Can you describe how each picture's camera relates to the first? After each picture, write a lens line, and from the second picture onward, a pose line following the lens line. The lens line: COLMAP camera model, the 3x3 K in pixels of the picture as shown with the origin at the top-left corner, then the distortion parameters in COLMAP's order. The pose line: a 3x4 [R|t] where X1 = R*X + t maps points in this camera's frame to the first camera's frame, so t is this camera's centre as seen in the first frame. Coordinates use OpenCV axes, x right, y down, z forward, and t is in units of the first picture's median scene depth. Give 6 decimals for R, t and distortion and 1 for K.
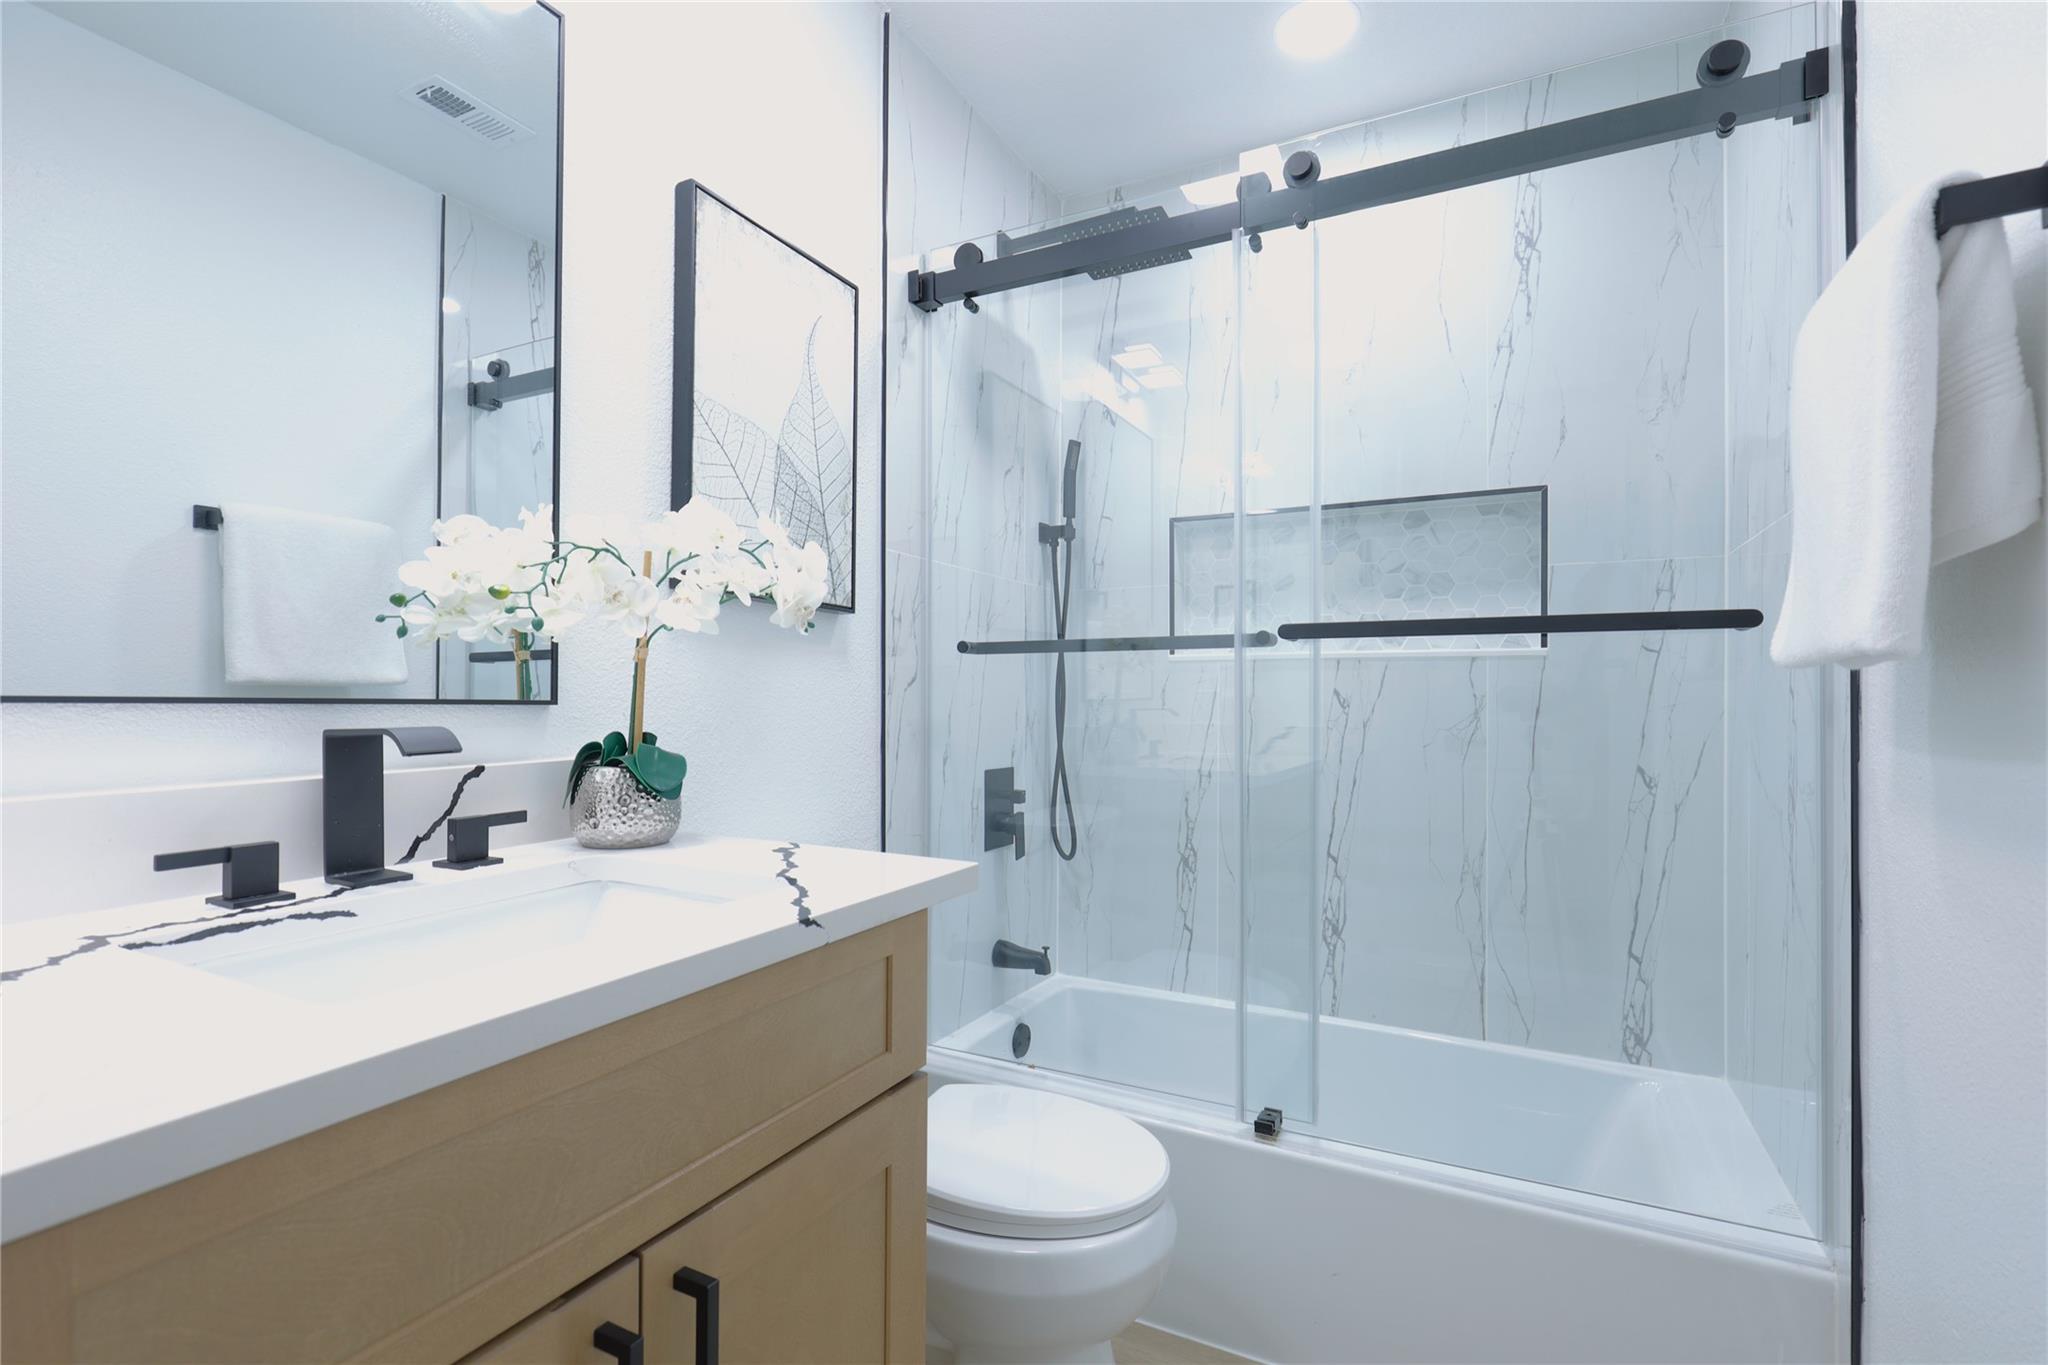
lens RADIAL K [[959.6, 0, 1021.8], [0, 959.6, 685.6], [0, 0, 1]] dist [0.002732, 0.000162]
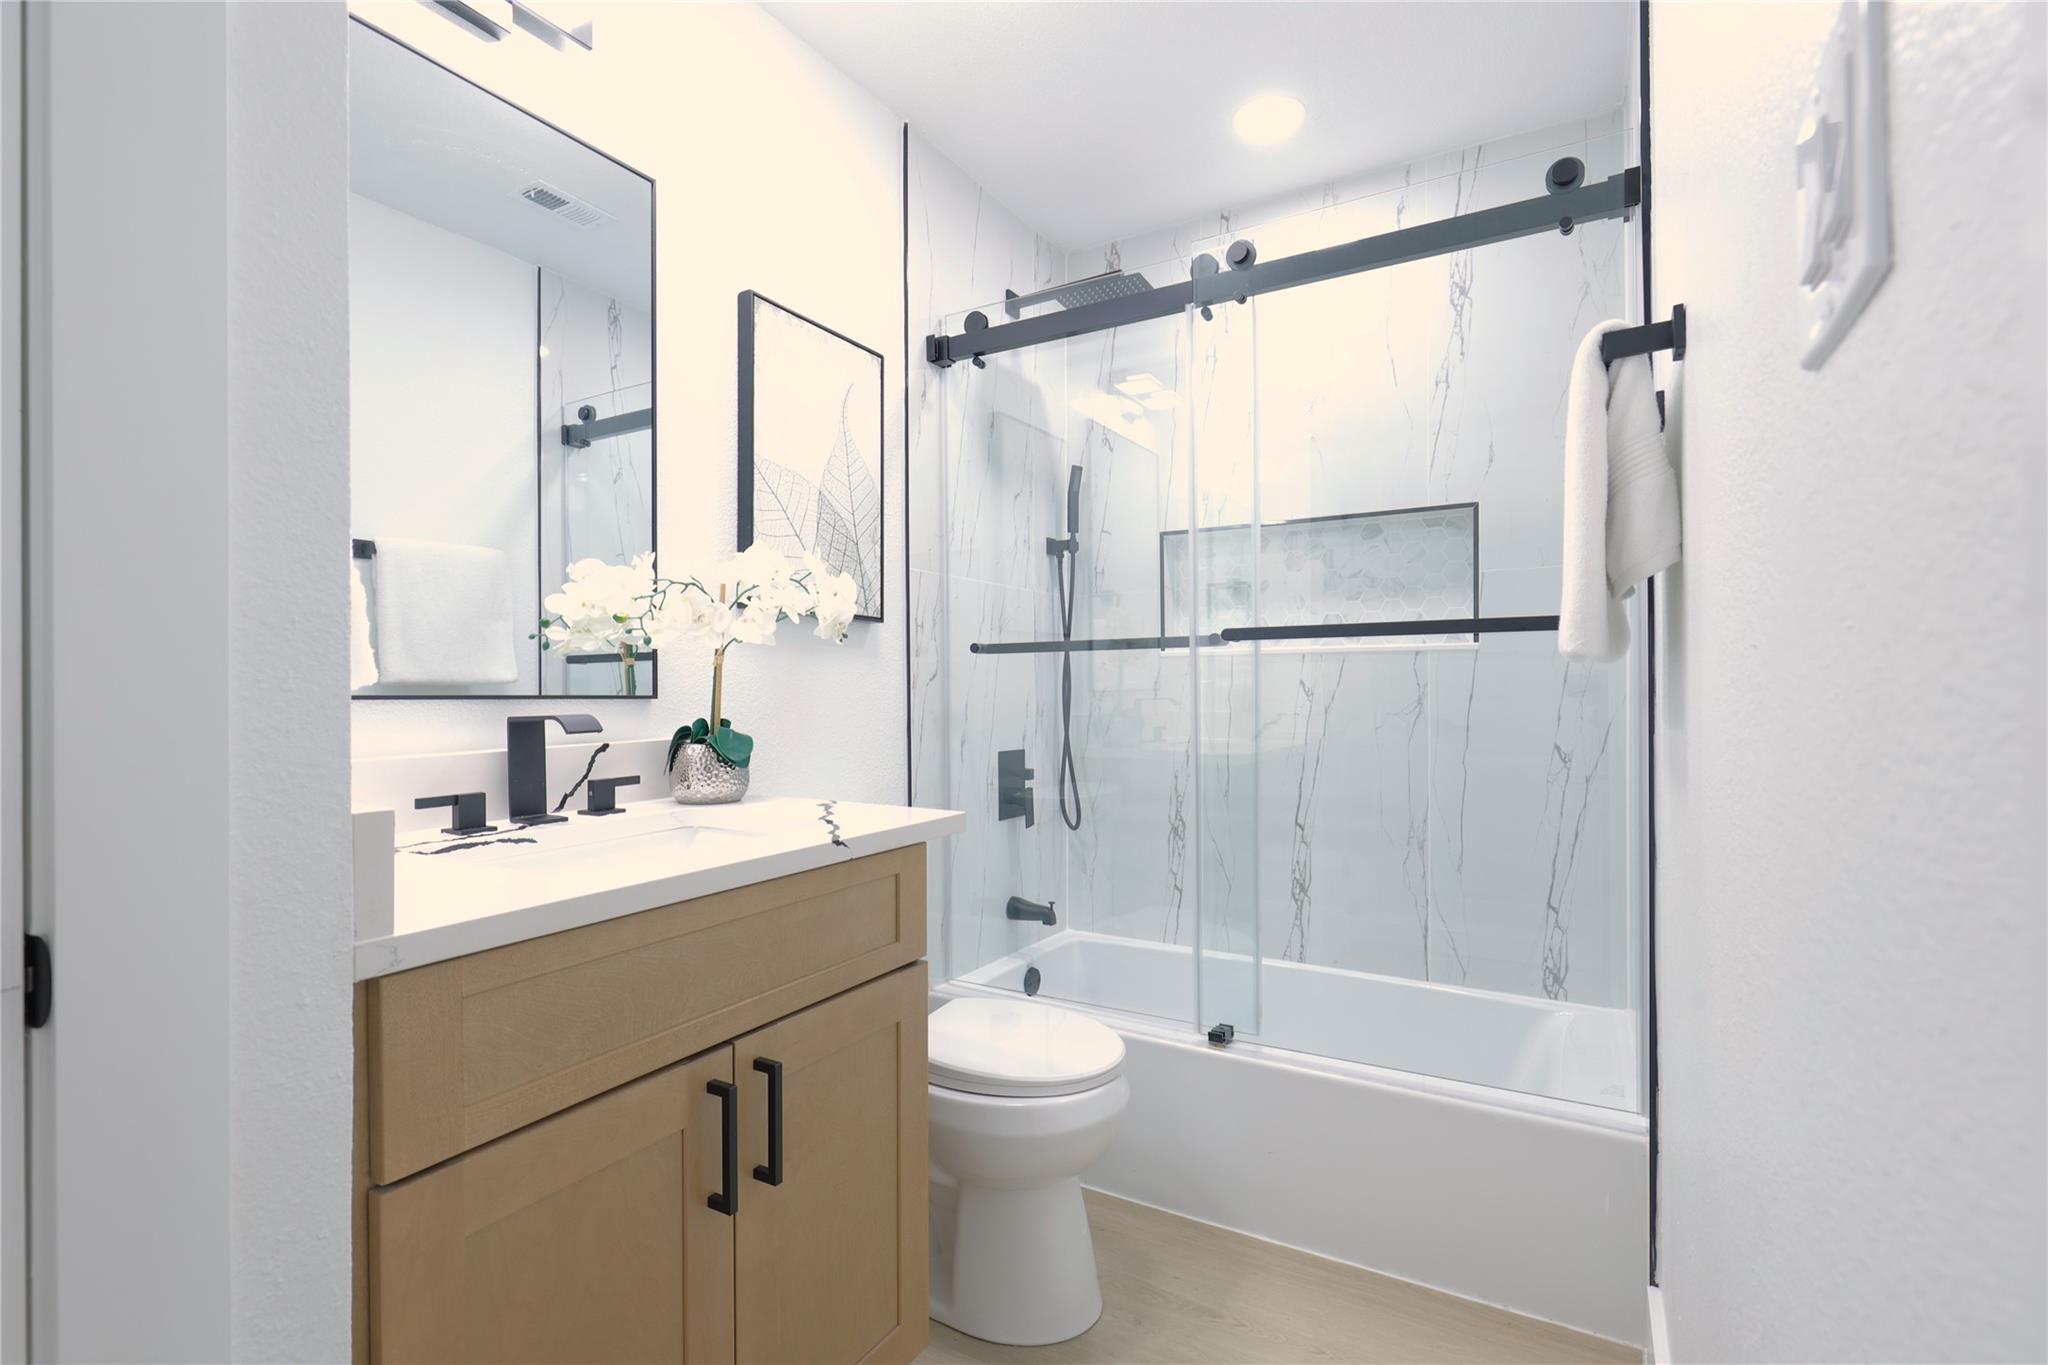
lens RADIAL K [[959.6, 0, 1021.2], [0, 959.6, 685.7], [0, 0, 1]] dist [0.002732, 0.000162]
pose [[0.998550, -0.009183, -0.053049, 0.068971], [0.009663, 0.999915, 0.008791, -0.003509], [0.052964, -0.009291, 0.998553, -0.227037]]
